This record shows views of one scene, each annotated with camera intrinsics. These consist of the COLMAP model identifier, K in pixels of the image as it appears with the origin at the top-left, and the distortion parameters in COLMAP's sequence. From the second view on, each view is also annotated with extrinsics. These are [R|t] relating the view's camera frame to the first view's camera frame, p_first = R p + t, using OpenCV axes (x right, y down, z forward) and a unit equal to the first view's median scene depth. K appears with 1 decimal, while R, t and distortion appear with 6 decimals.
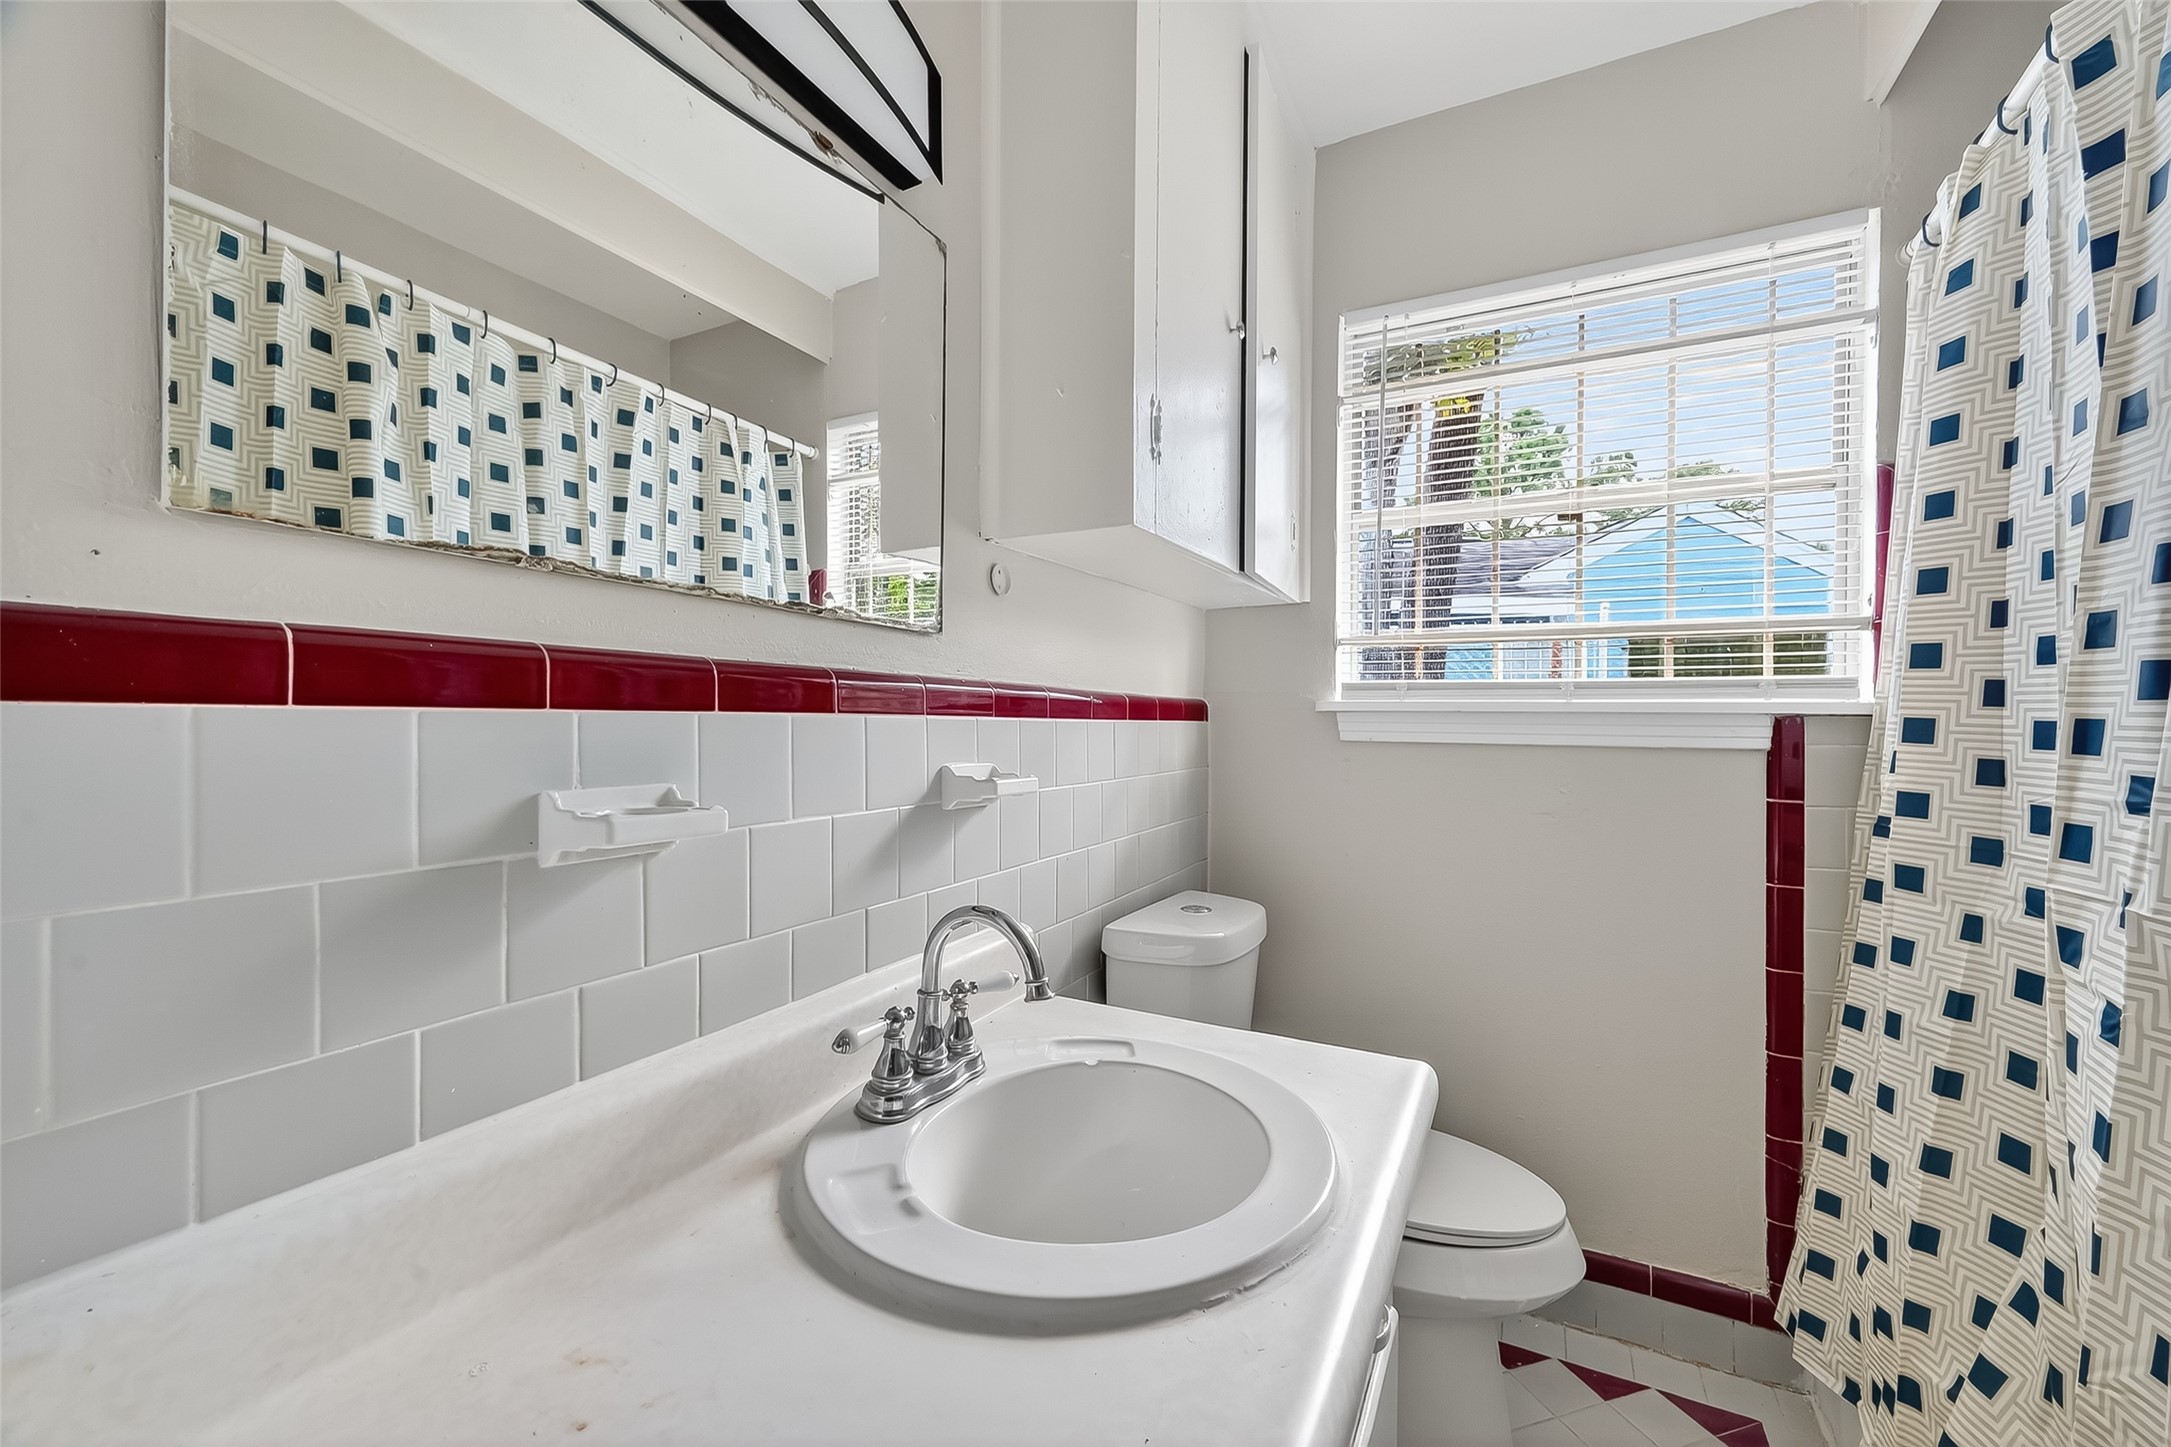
lens RADIAL K [[864.9, 0, 1107.0], [0, 864.9, 725.9], [0, 0, 1]] dist [0.003880, 0.000035]
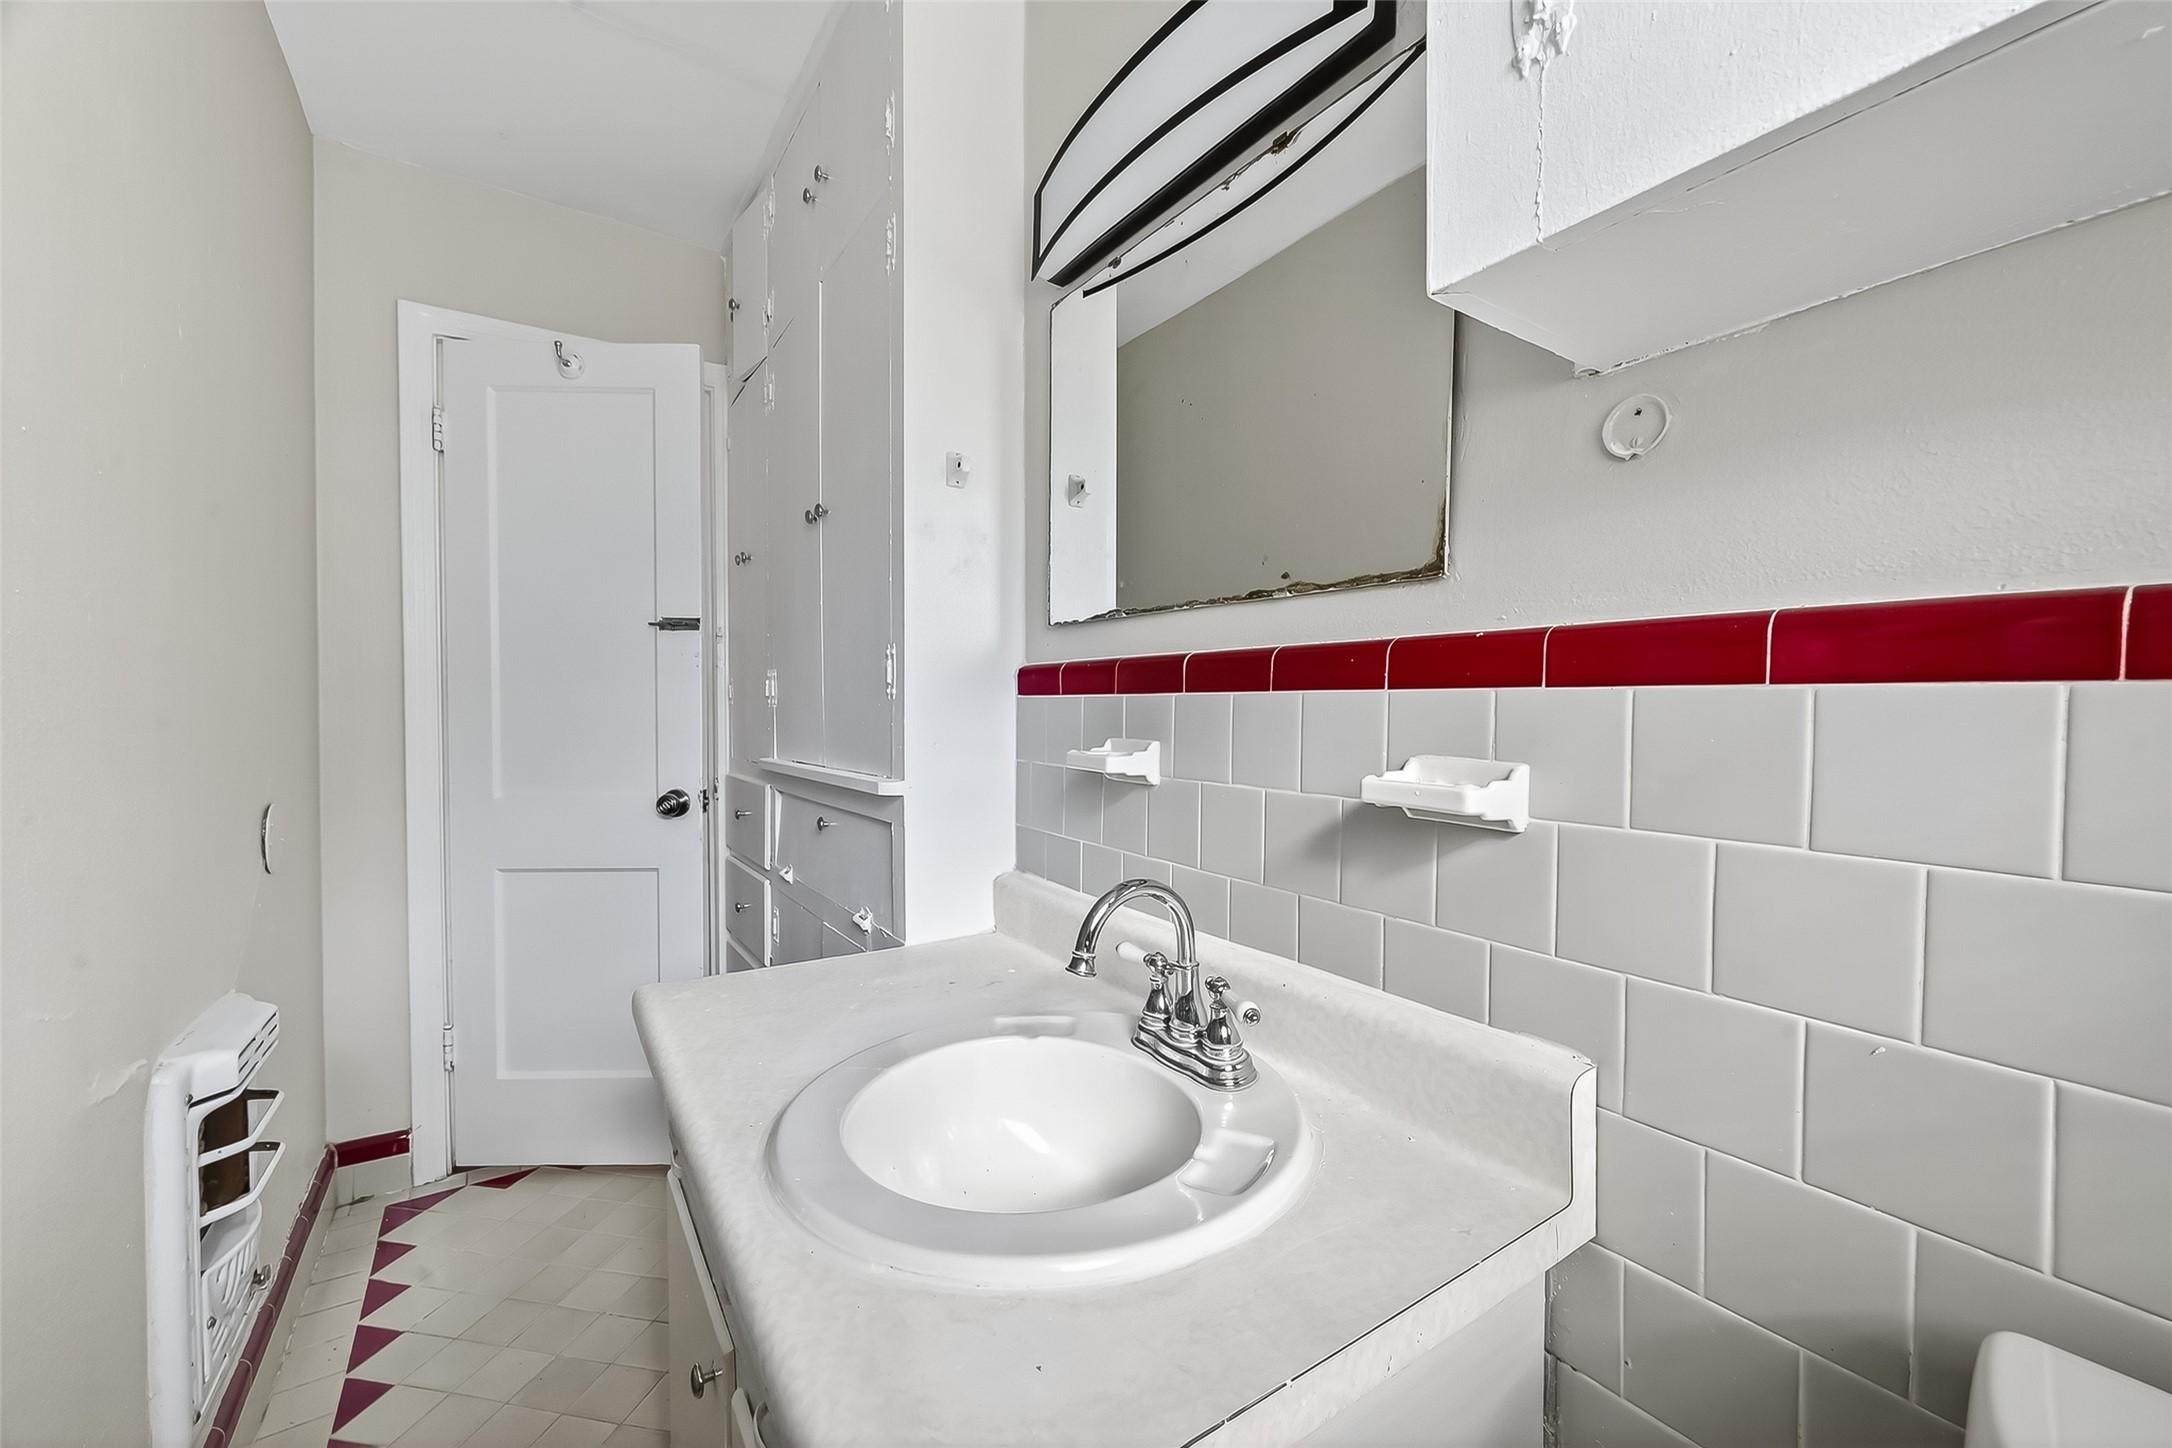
lens RADIAL K [[865.3, 0, 1107.5], [0, 865.3, 726.4], [0, 0, 1]] dist [0.003880, 0.000035]
pose [[-0.479623, 0.024376, -0.877136, 0.719580], [-0.001437, 0.999591, 0.028565, -0.001508], [0.877474, 0.014961, -0.479391, 1.386224]]
